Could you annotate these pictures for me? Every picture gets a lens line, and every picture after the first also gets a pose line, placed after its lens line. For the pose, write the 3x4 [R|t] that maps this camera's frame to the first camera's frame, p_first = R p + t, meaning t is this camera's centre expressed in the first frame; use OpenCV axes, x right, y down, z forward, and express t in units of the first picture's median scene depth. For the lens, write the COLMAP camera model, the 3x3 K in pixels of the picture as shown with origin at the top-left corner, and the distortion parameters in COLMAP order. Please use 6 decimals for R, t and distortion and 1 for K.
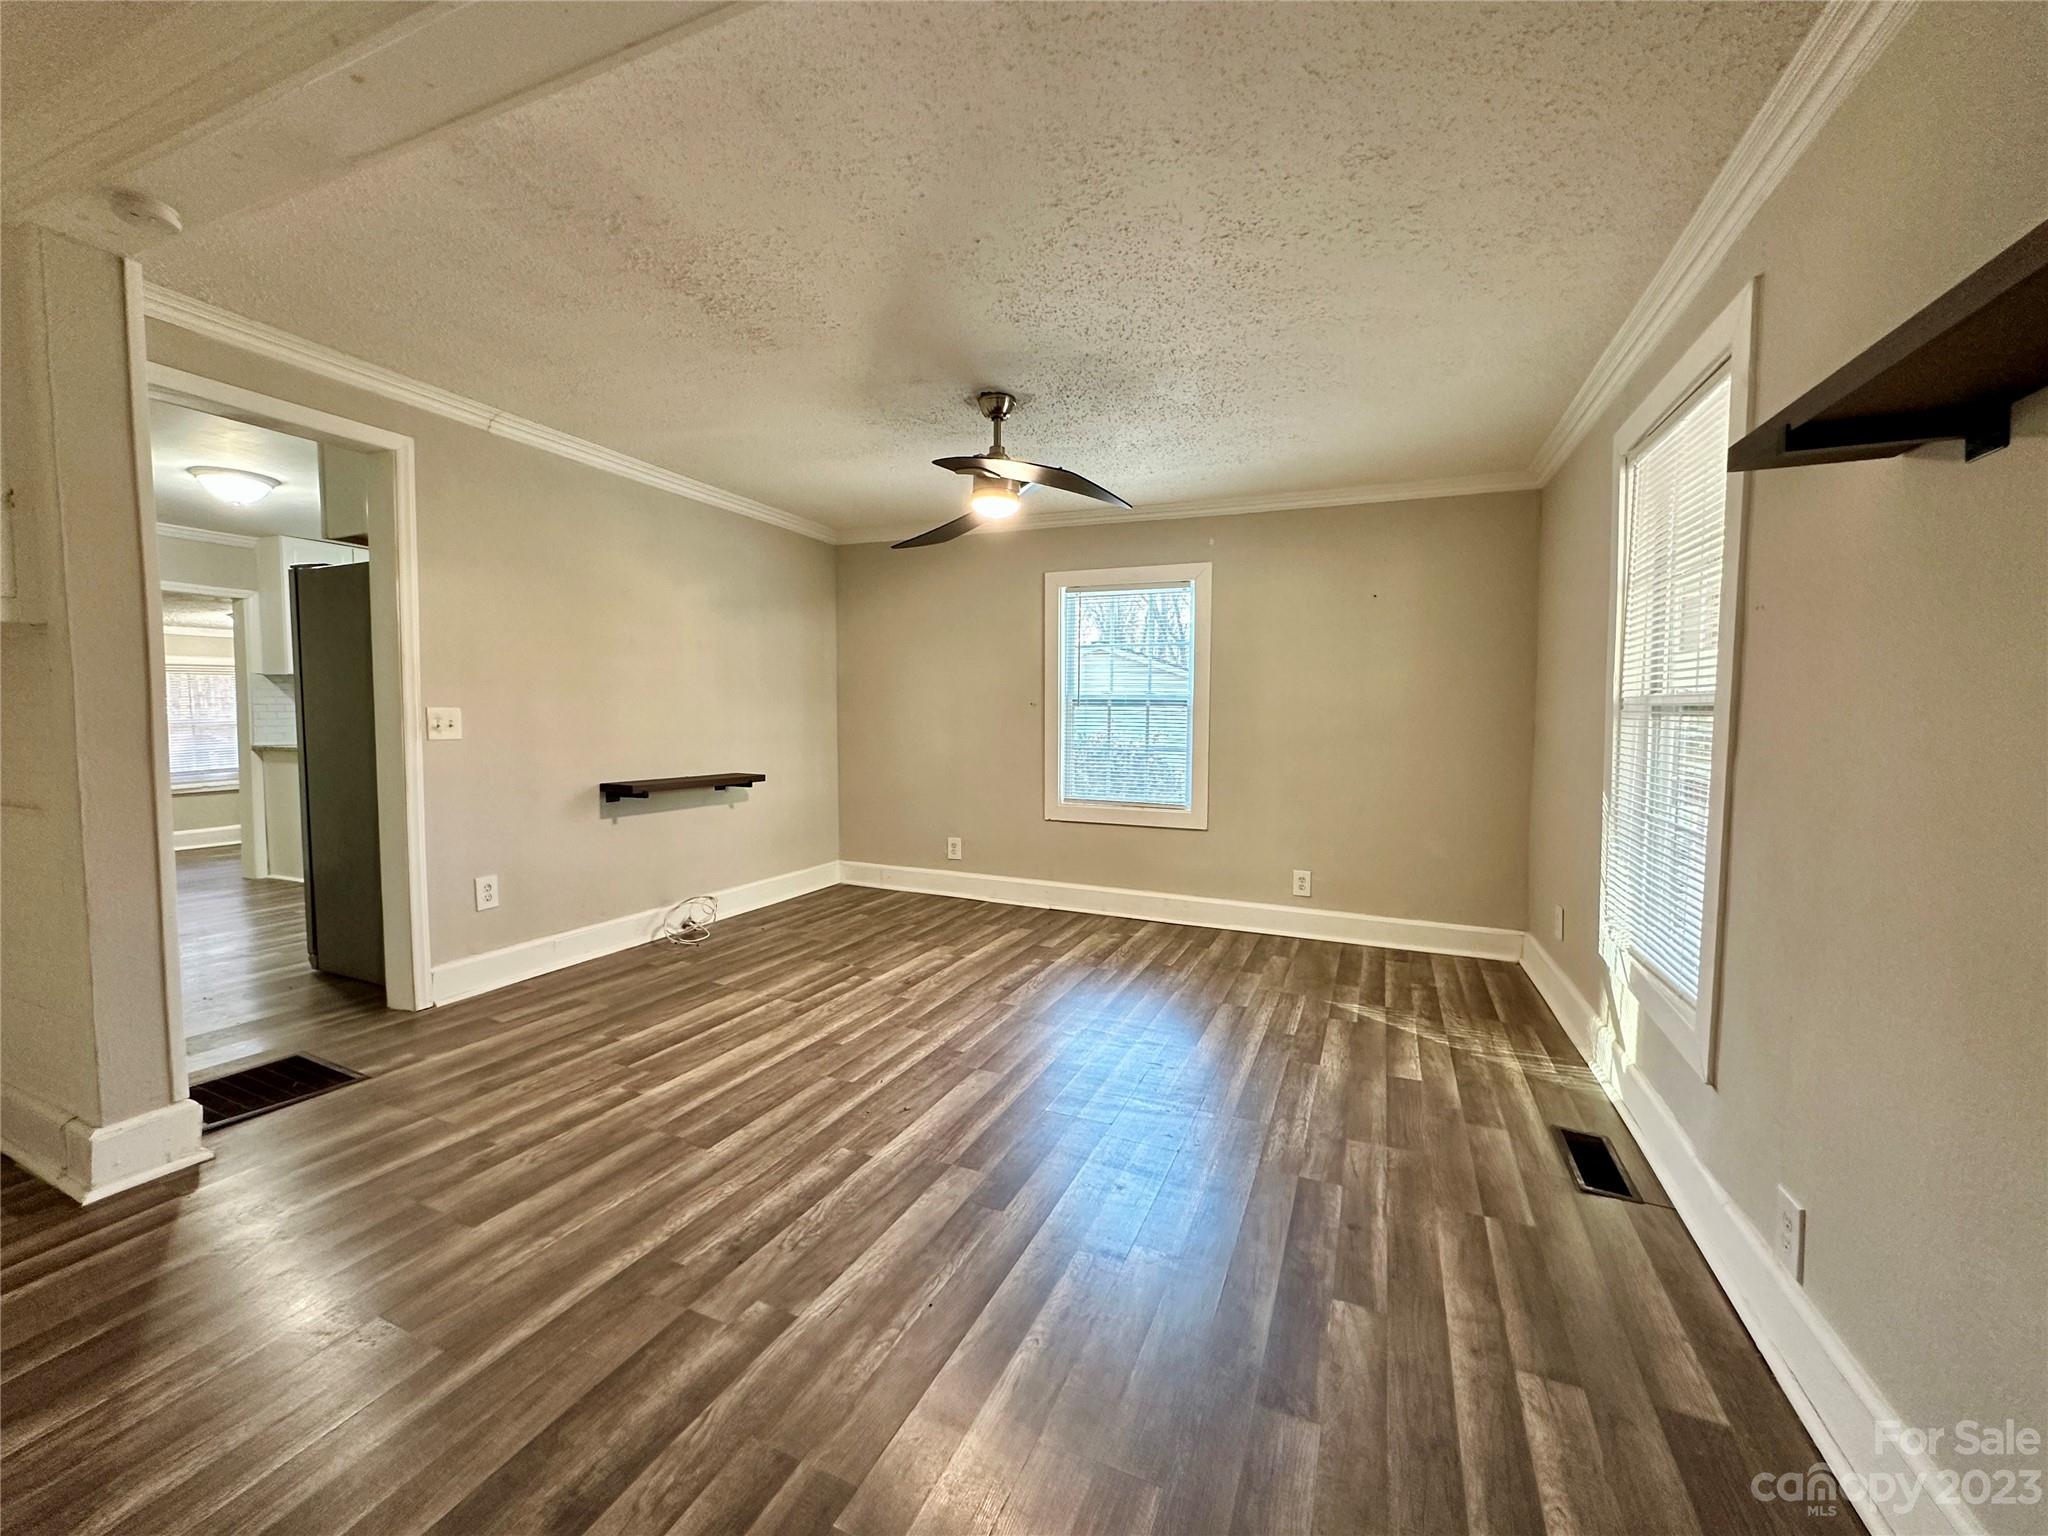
lens RADIAL K [[812.6, 0, 1029.6], [0, 812.6, 781.2], [0, 0, 1]] dist [-0.002608, 0.000027]
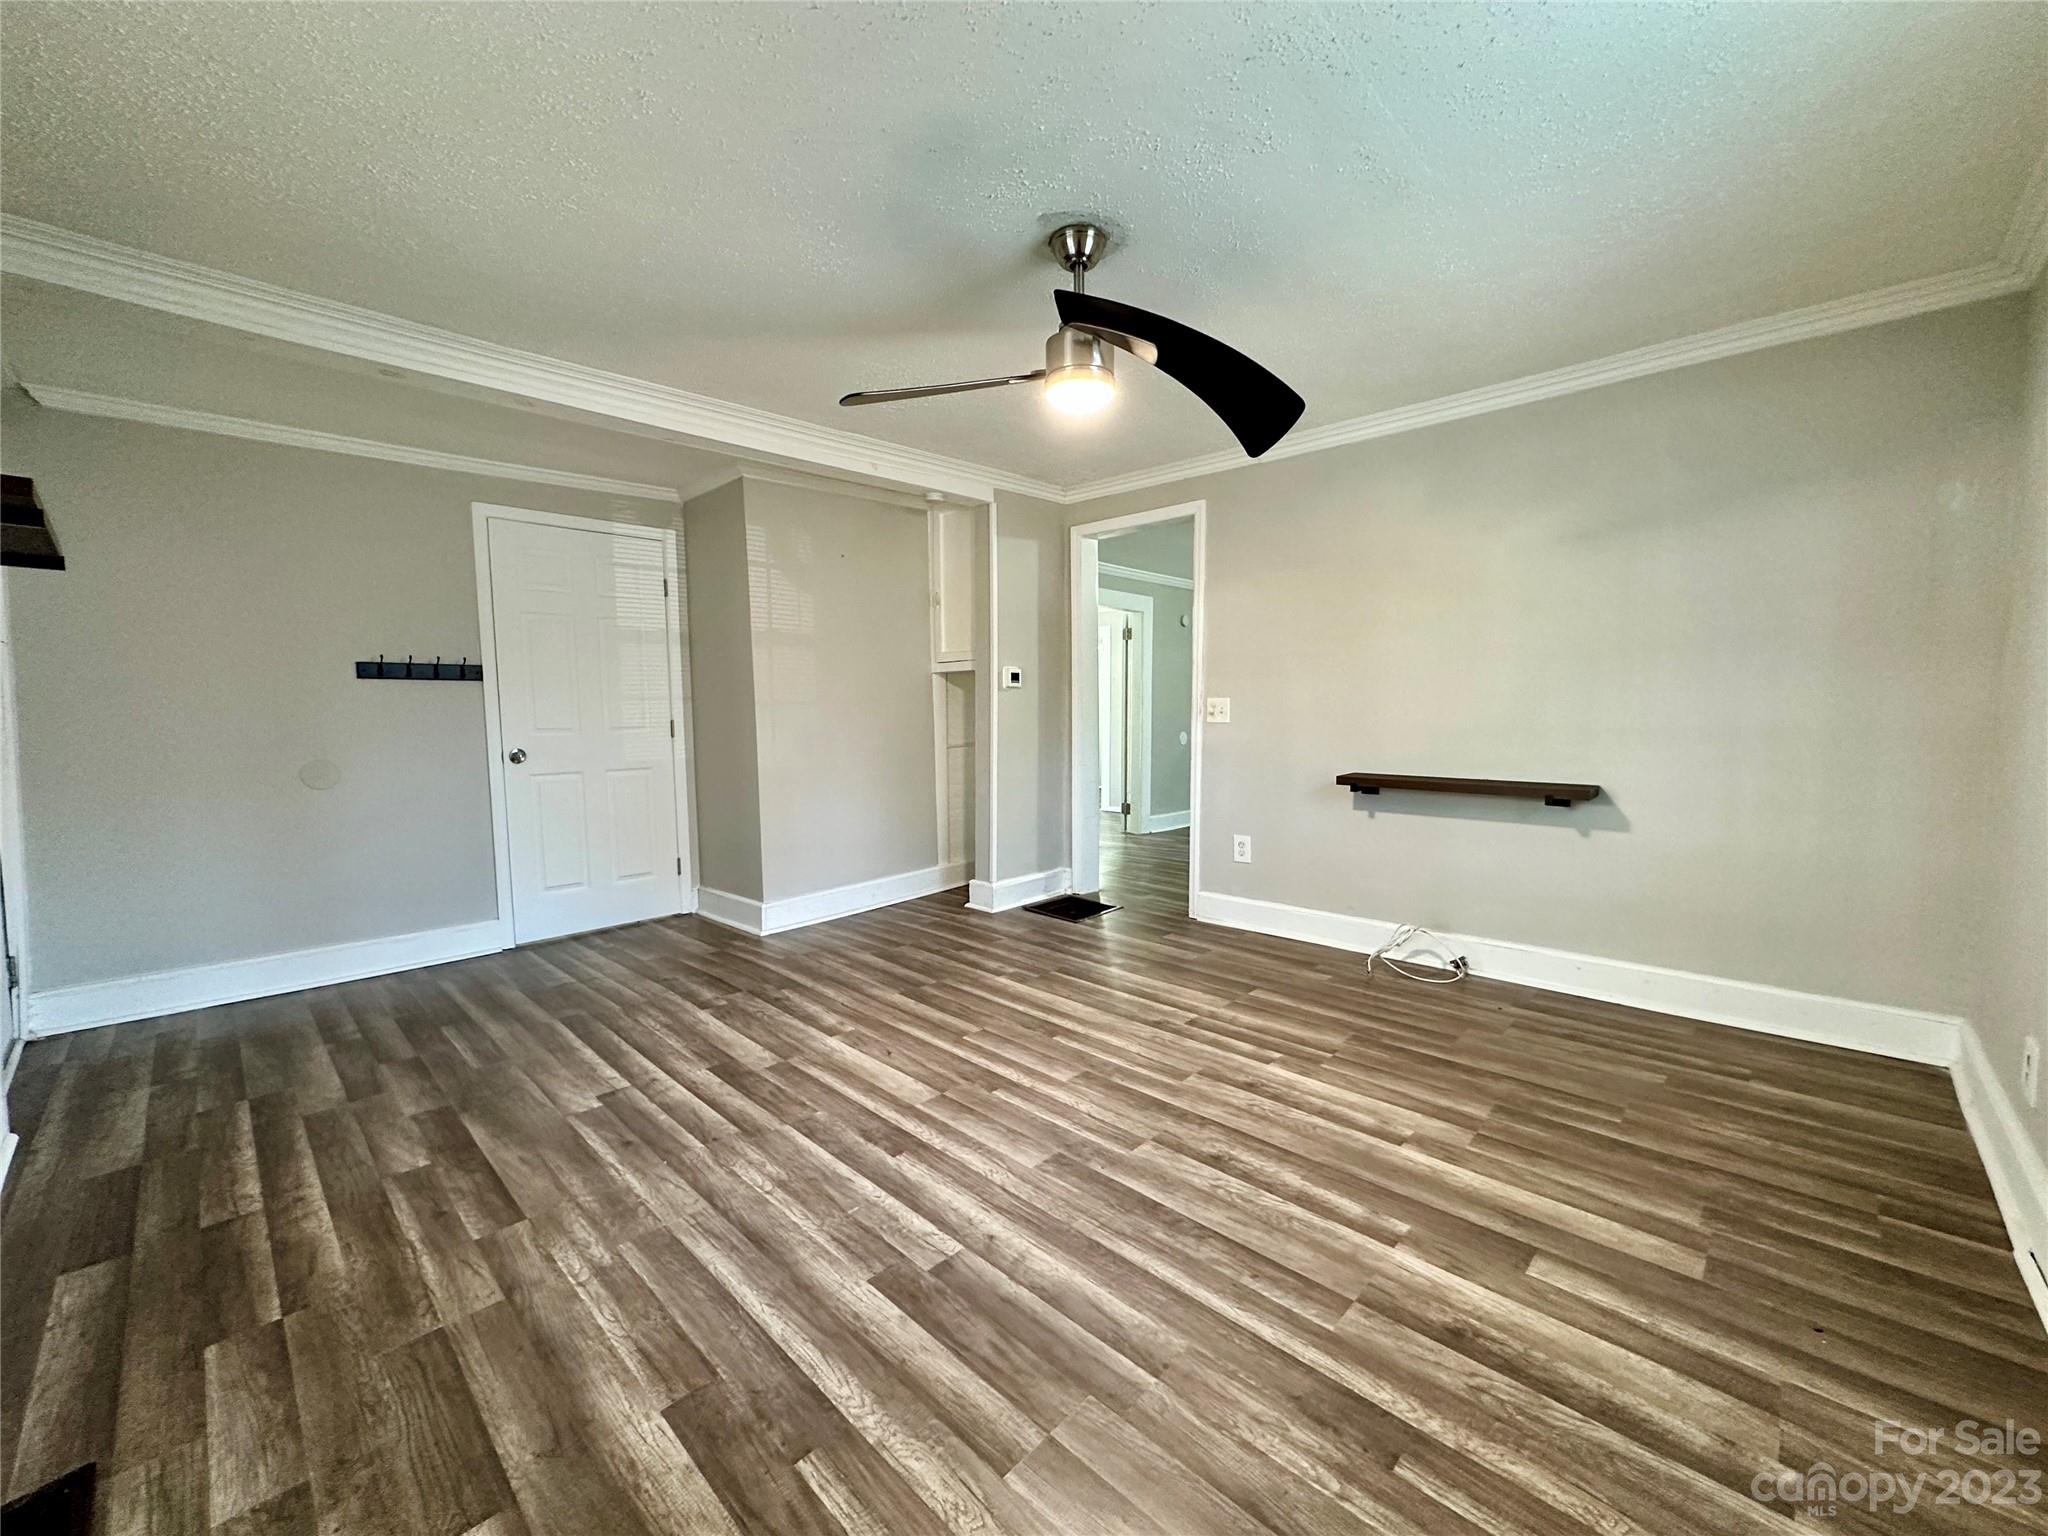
lens RADIAL K [[812.6, 0, 1021.6], [0, 812.6, 779.6], [0, 0, 1]] dist [-0.002608, 0.000027]
pose [[-0.350716, 0.079659, -0.933088, 0.652724], [-0.067418, 0.991643, 0.109998, -0.087967], [0.934052, 0.101486, -0.342415, 1.231697]]
